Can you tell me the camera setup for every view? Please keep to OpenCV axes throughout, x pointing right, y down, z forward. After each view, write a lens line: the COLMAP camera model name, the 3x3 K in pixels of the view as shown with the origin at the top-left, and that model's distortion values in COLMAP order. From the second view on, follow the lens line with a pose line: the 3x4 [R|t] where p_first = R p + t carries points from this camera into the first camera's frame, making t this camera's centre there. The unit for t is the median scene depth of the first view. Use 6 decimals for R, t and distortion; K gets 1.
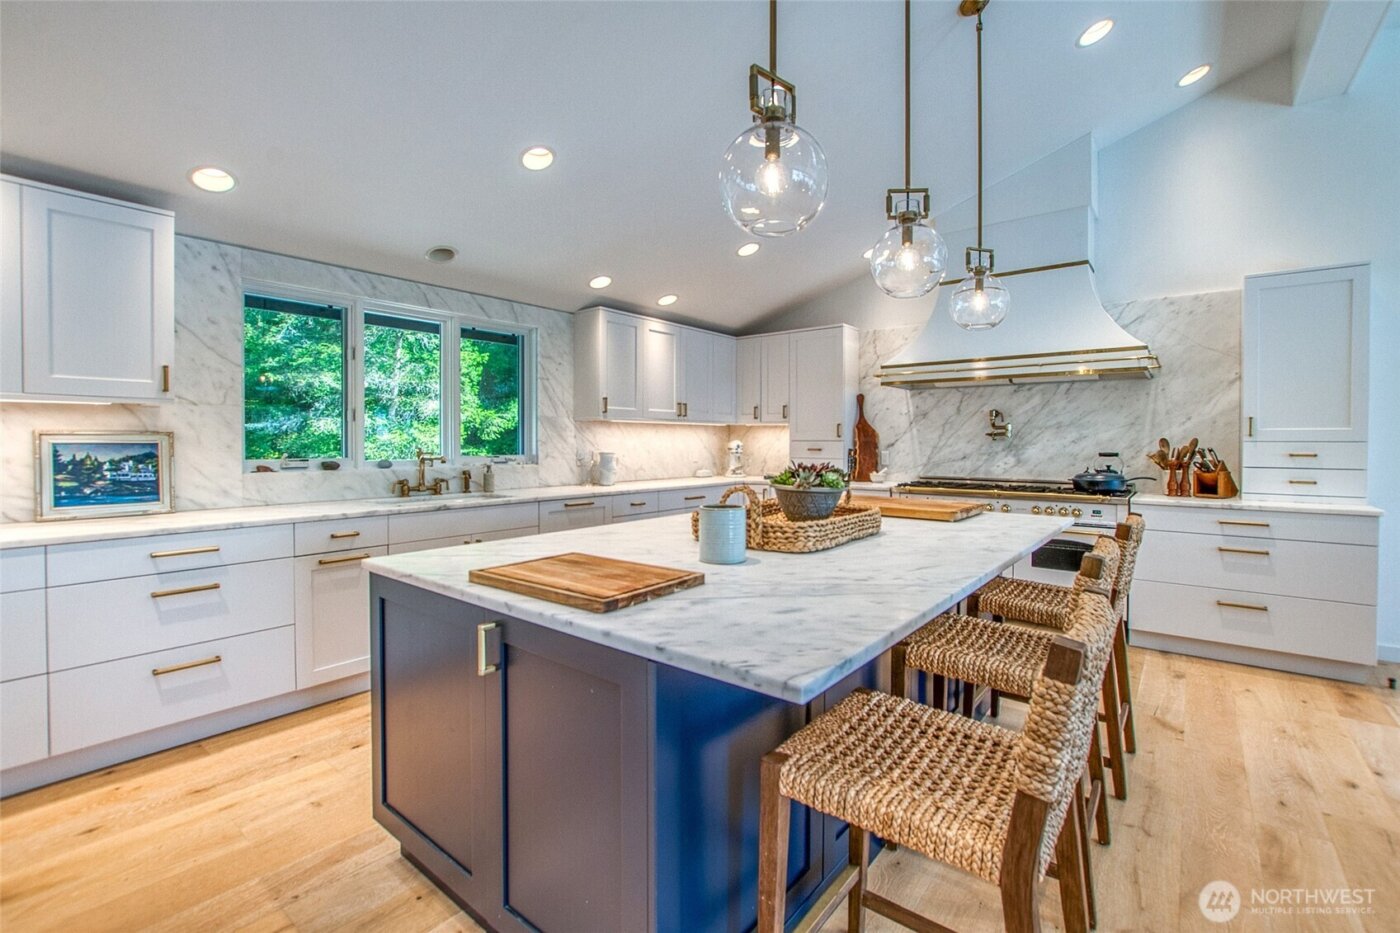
lens RADIAL K [[623.4, 0, 687.8], [0, 623.4, 460.3], [0, 0, 1]] dist [-0.023134, 0.006798]
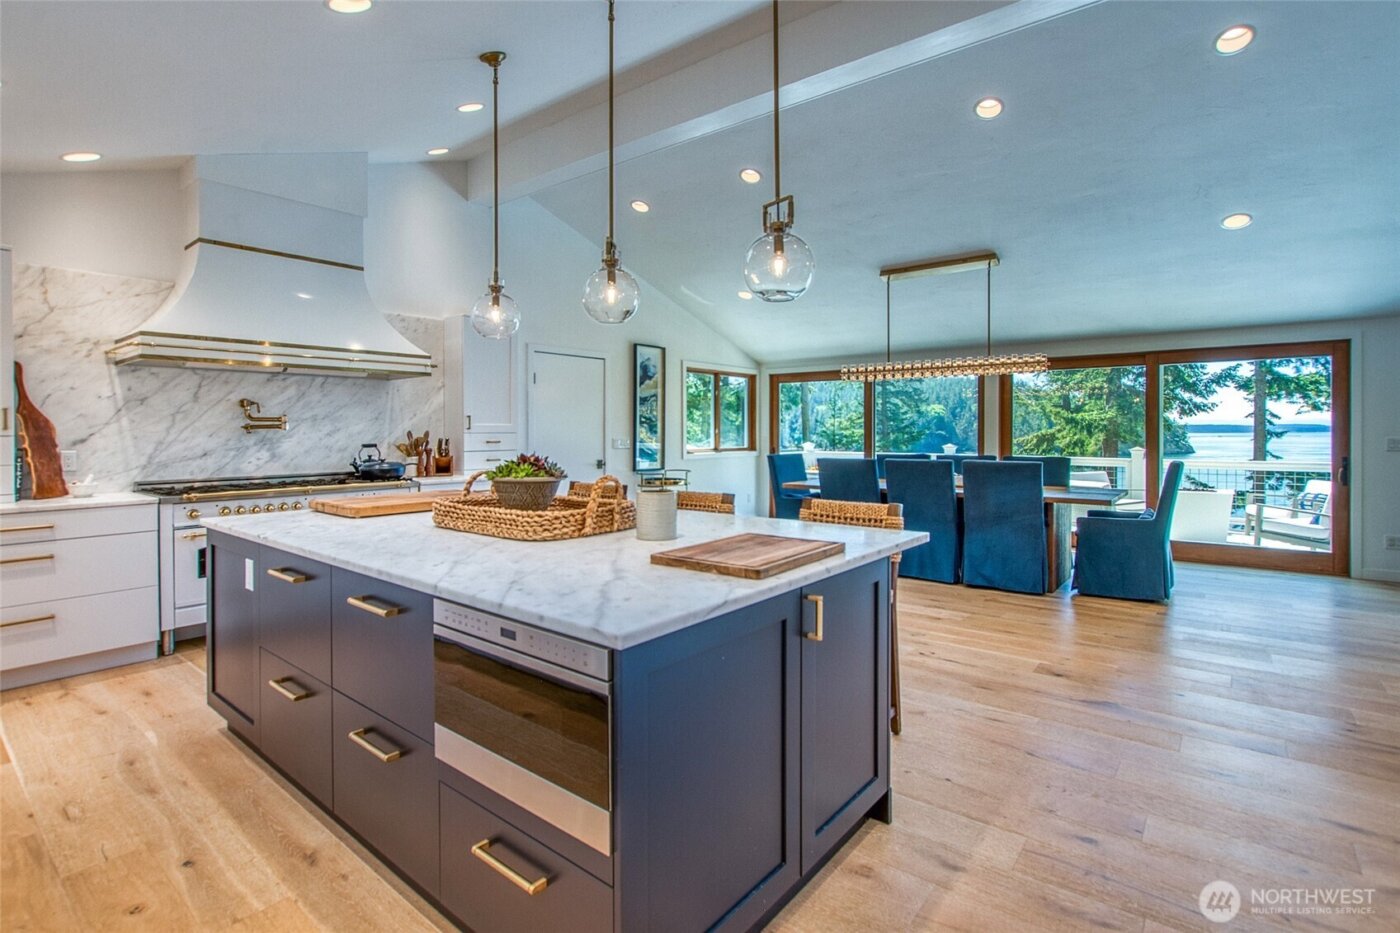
lens RADIAL K [[671.1, 0, 701.9], [0, 671.1, 445.6], [0, 0, 1]] dist [-0.016386, 0.000106]
pose [[-0.007557, -0.019781, 0.999776, -0.520986], [0.038730, 0.999048, 0.020059, -0.010066], [-0.999221, 0.038873, -0.006784, 0.406129]]
